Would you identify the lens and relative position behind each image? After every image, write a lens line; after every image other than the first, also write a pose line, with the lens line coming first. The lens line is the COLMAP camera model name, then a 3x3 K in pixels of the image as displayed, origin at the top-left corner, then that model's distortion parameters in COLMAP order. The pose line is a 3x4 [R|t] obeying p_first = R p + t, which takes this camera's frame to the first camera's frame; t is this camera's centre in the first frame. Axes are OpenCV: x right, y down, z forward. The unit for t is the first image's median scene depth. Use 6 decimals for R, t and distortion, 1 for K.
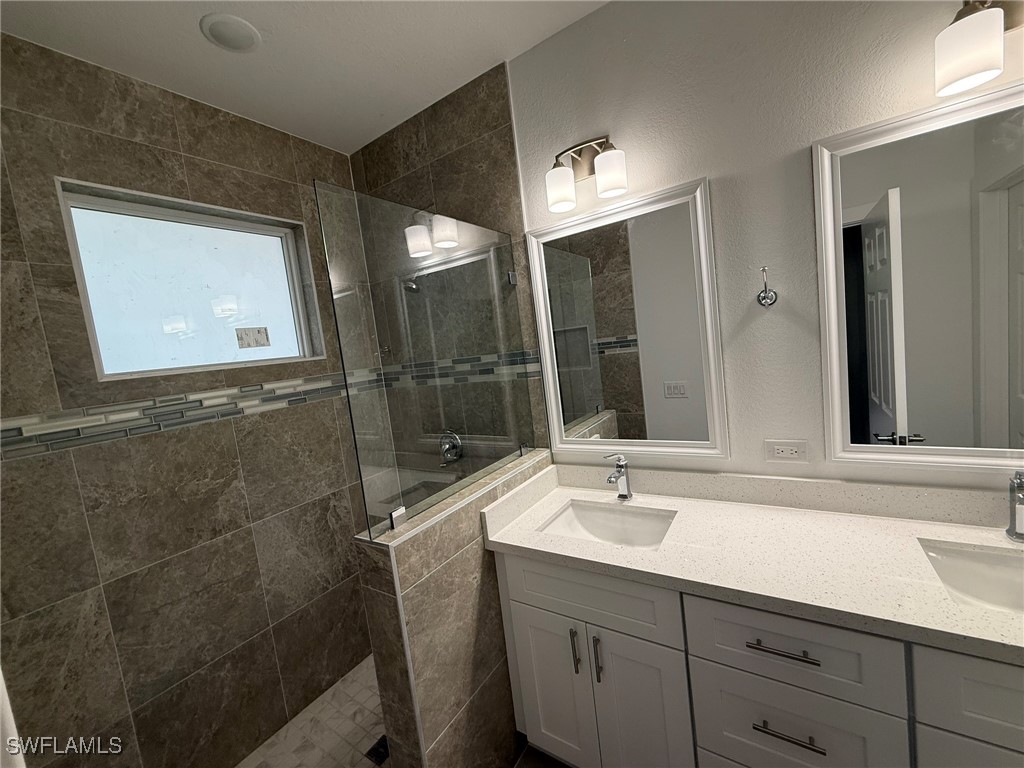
lens RADIAL K [[407.8, 0, 509.0], [0, 407.8, 384.0], [0, 0, 1]] dist [0.000788, 0.000128]
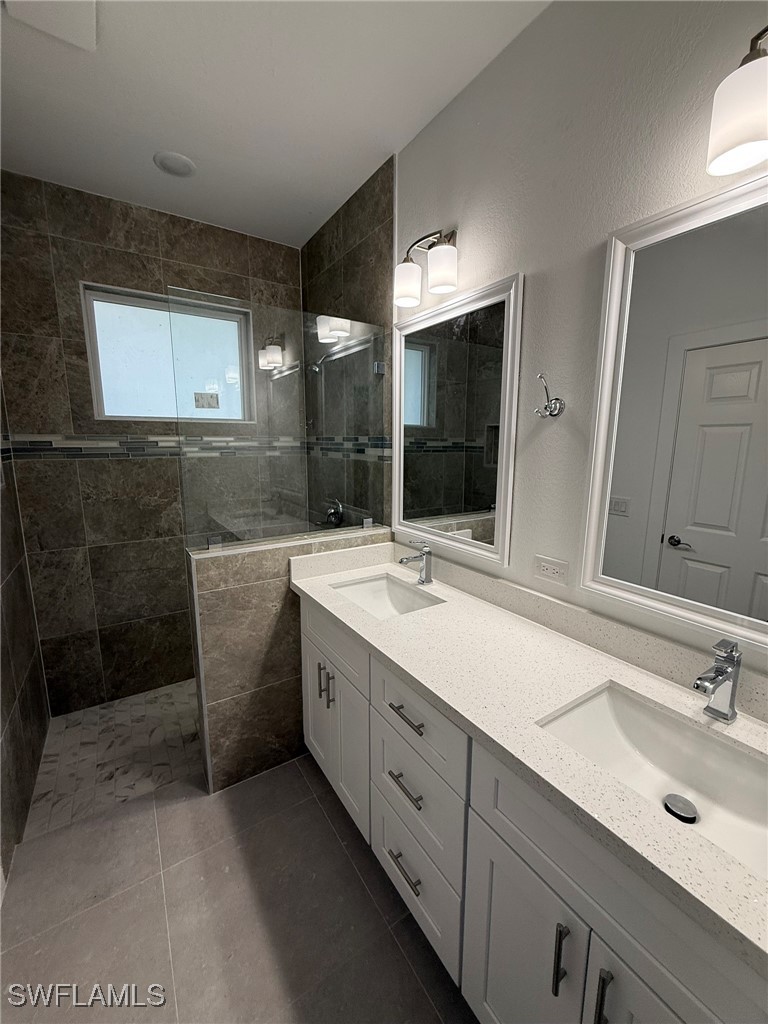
lens RADIAL K [[407.8, 0, 387.6], [0, 407.8, 510.1], [0, 0, 1]] dist [0.000788, 0.000128]
pose [[0.913592, 0.190522, -0.359238, 0.545994], [-0.153382, 0.979647, 0.129485, -0.034138], [0.376596, -0.063196, 0.924219, -0.027225]]
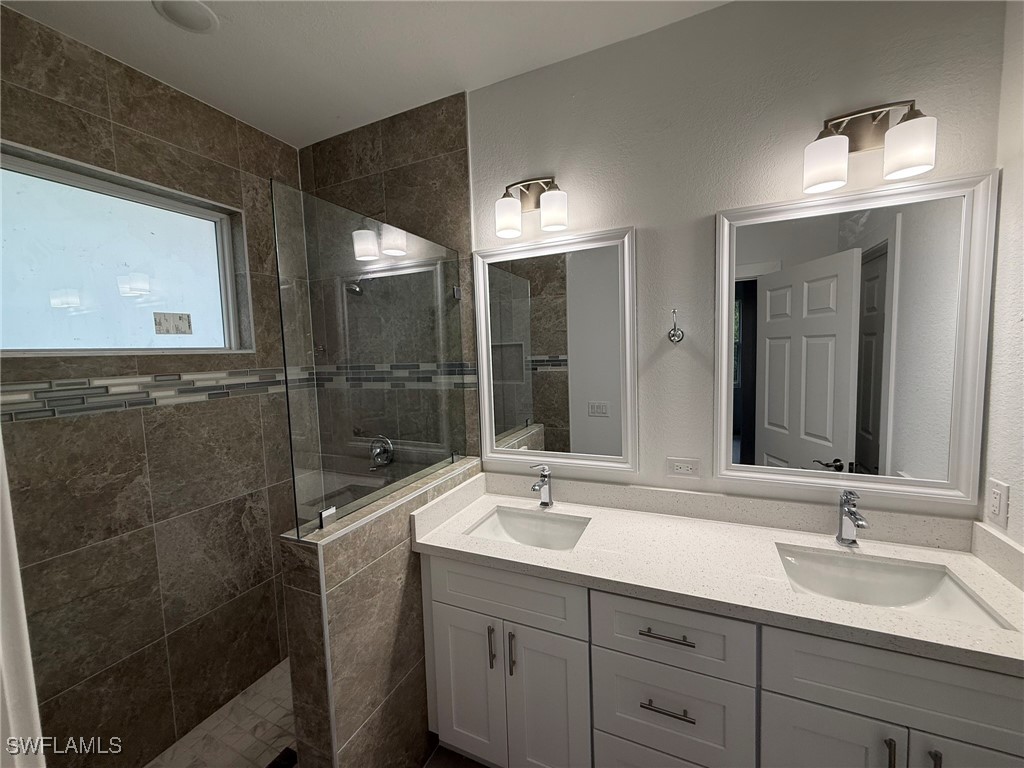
lens RADIAL K [[407.8, 0, 509.0], [0, 407.8, 384.0], [0, 0, 1]] dist [0.000788, 0.000128]
pose [[0.983633, 0.075343, 0.163673, -0.015167], [-0.071027, 0.996959, -0.032069, -0.000893], [-0.165591, 0.019918, 0.985993, -0.058404]]
